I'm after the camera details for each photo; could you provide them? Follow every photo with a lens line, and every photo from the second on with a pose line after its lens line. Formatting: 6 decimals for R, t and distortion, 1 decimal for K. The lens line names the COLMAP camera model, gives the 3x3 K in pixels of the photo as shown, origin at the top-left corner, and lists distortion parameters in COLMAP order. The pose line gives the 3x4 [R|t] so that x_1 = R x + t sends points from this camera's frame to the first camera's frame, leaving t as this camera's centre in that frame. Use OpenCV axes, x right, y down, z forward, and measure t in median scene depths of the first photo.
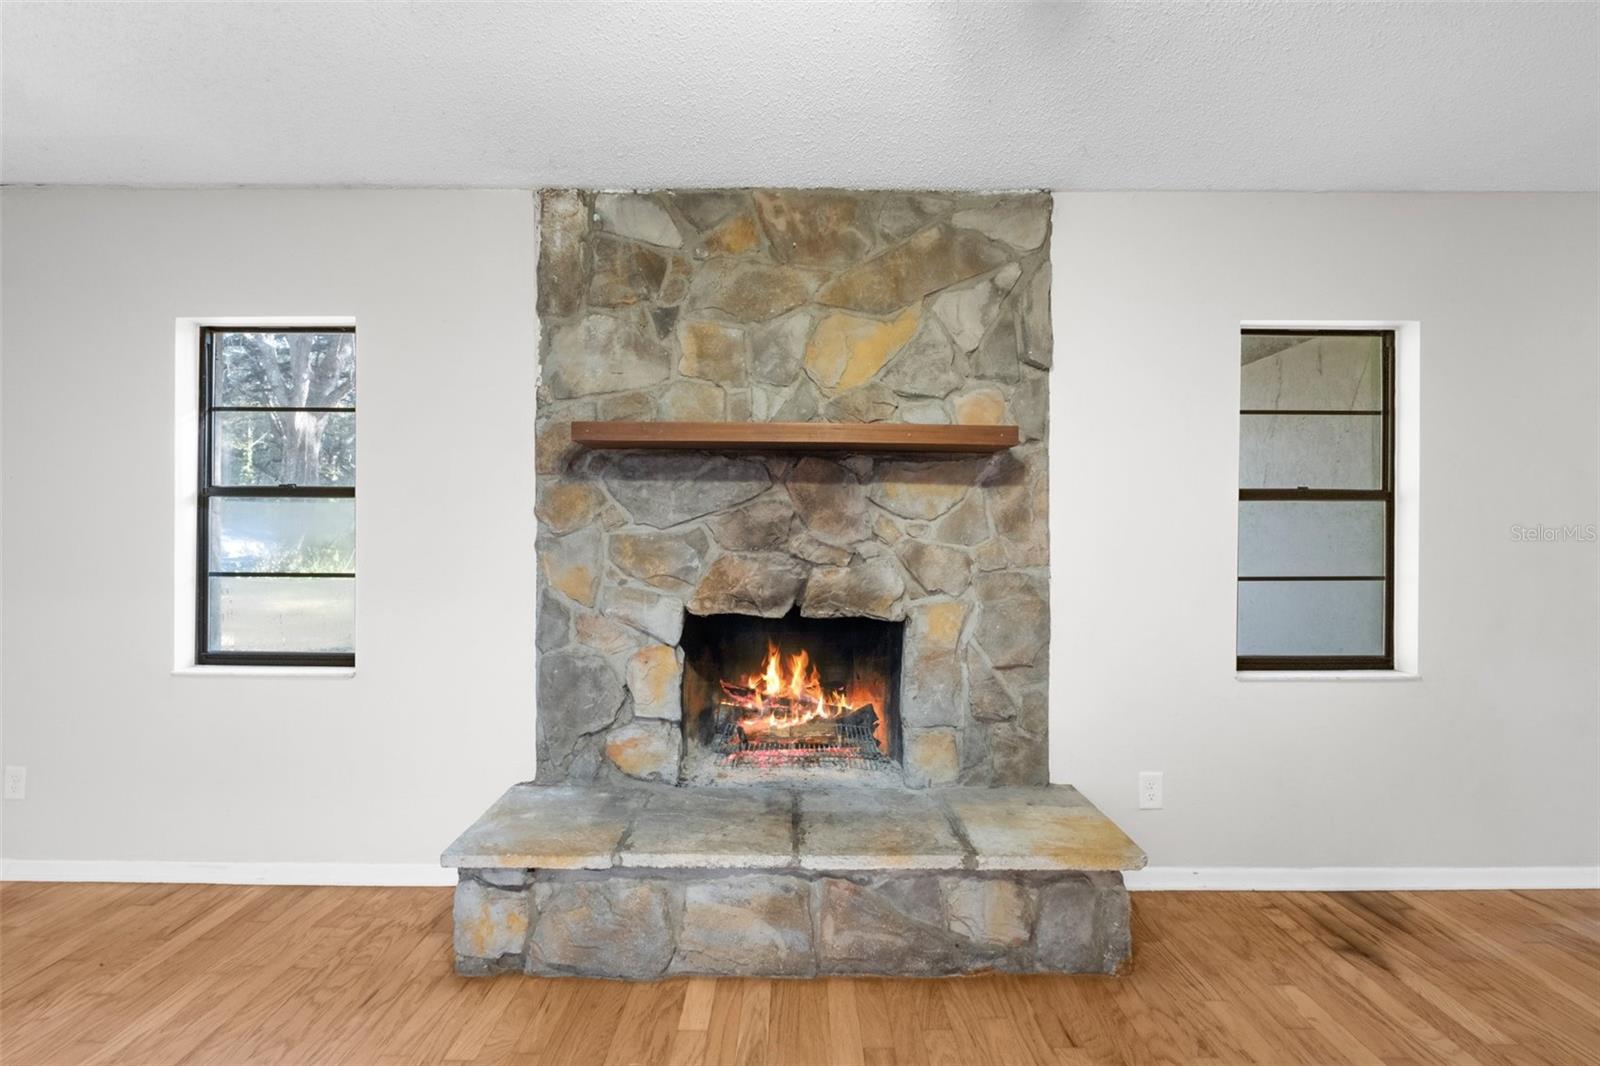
lens RADIAL K [[697.3, 0, 795.1], [0, 697.3, 533.7], [0, 0, 1]] dist [-0.006532, 0.000061]
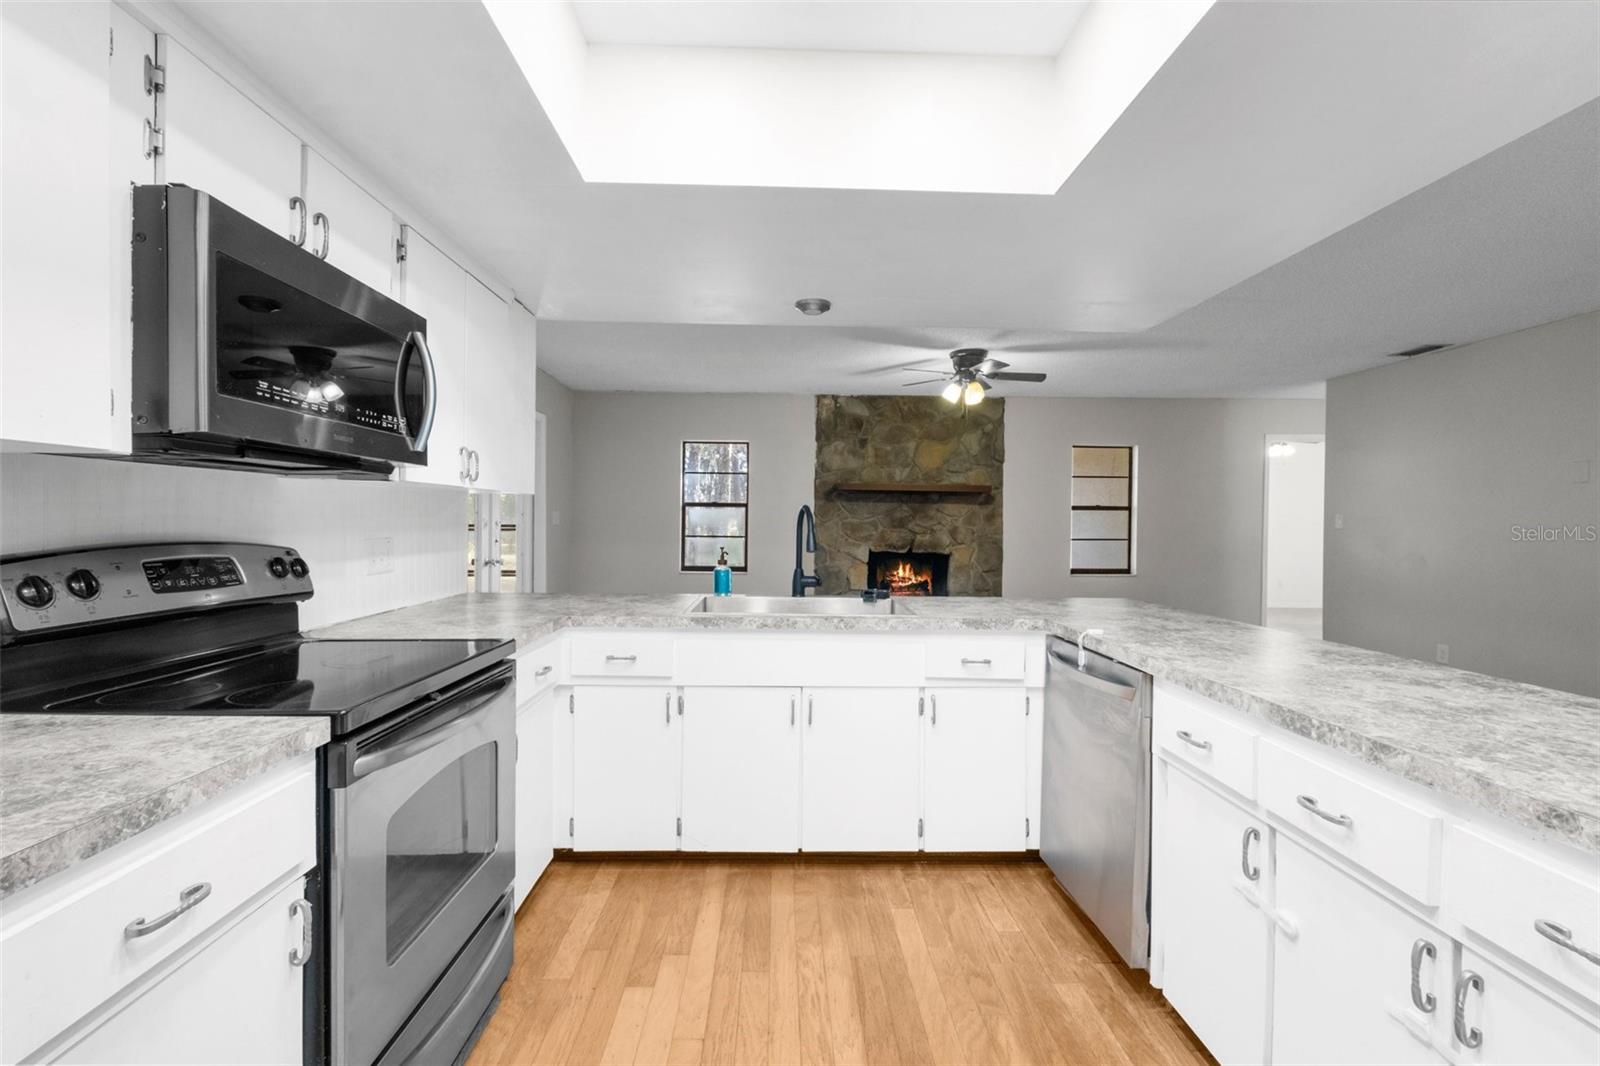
lens RADIAL K [[697.3, 0, 797.1], [0, 697.3, 525.7], [0, 0, 1]] dist [-0.006532, 0.000061]
pose [[0.999576, 0.004516, 0.028776, -0.519846], [-0.004720, 0.999964, 0.006993, -0.002801], [-0.028743, -0.007125, 0.999561, -1.709621]]
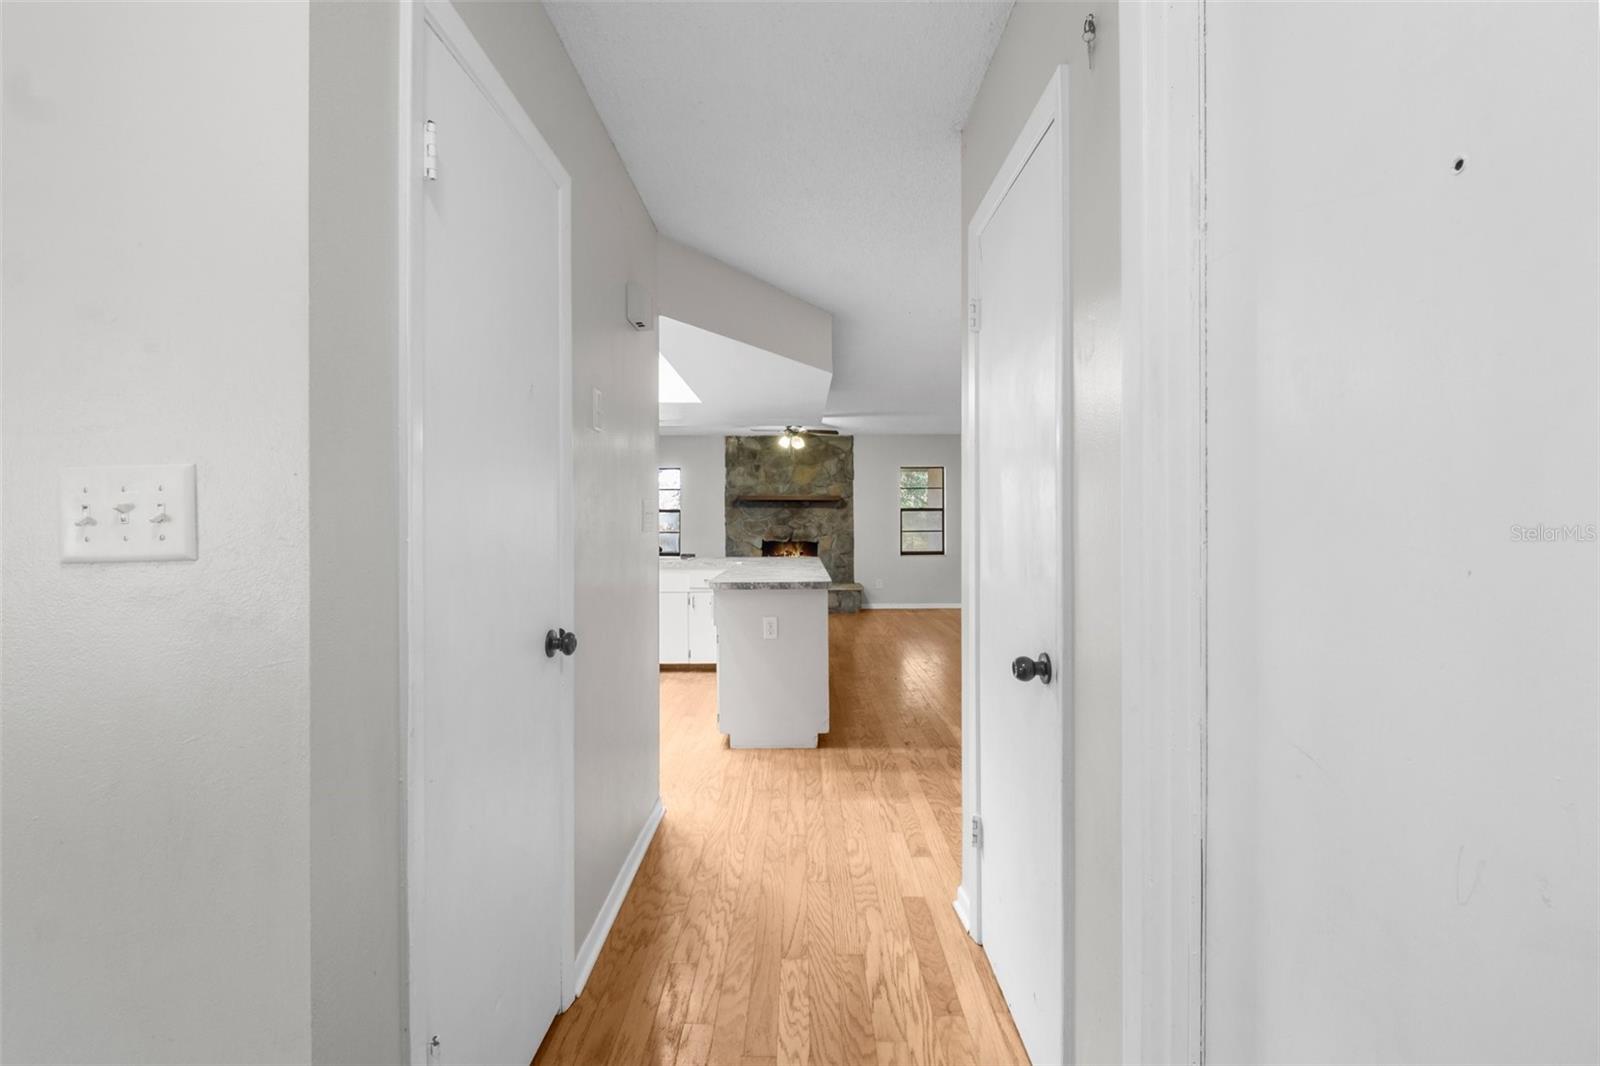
lens RADIAL K [[697.3, 0, 798.0], [0, 697.3, 525.4], [0, 0, 1]] dist [-0.006532, 0.000061]
pose [[0.999966, -0.008048, 0.001673, 0.038997], [0.008033, 0.999929, 0.008804, -0.009003], [-0.001743, -0.008790, 0.999960, -3.025582]]
